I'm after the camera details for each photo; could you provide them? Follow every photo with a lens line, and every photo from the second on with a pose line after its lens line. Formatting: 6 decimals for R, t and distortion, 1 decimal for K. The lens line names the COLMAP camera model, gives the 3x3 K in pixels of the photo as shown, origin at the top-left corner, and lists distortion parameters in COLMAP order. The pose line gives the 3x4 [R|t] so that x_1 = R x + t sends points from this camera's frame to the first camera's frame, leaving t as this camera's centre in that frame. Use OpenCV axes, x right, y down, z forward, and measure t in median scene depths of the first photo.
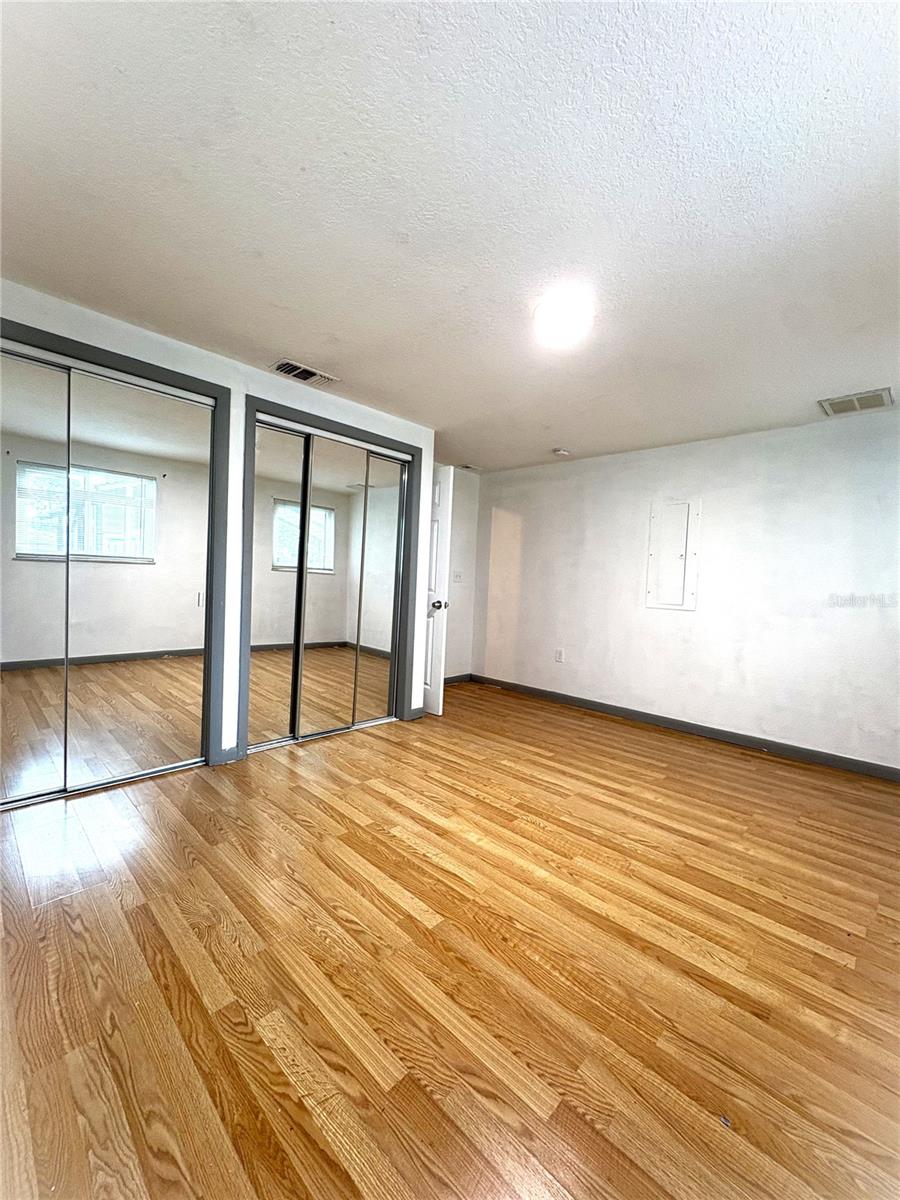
lens RADIAL K [[479.1, 0, 450.0], [0, 479.1, 600.0], [0, 0, 1]] dist [-0.000613, -0.000166]
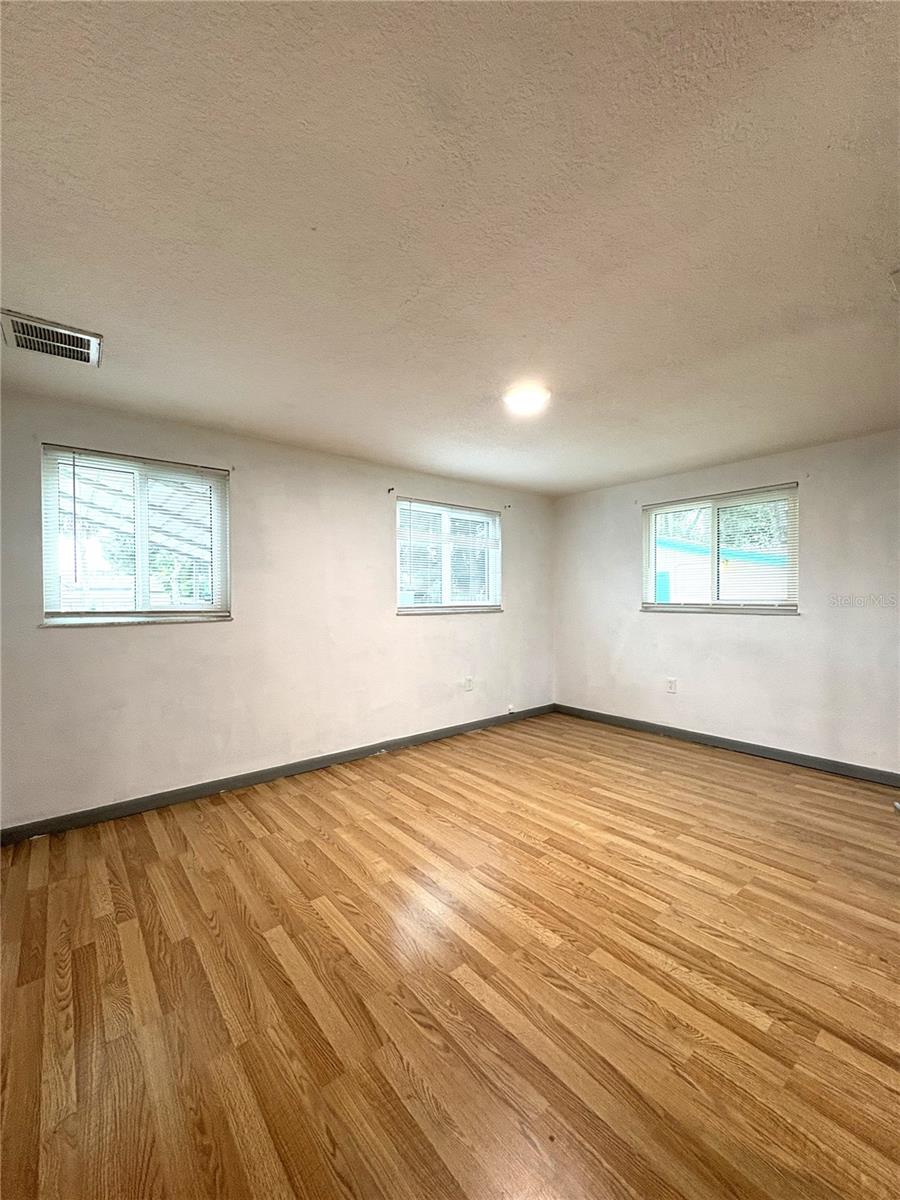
lens RADIAL K [[479.1, 0, 450.0], [0, 479.1, 600.0], [0, 0, 1]] dist [-0.000613, -0.000166]
pose [[-0.992718, -0.040406, 0.113484, 0.261076], [-0.034724, 0.998064, 0.051604, -0.129470], [-0.115349, 0.047287, -0.992199, 2.154283]]
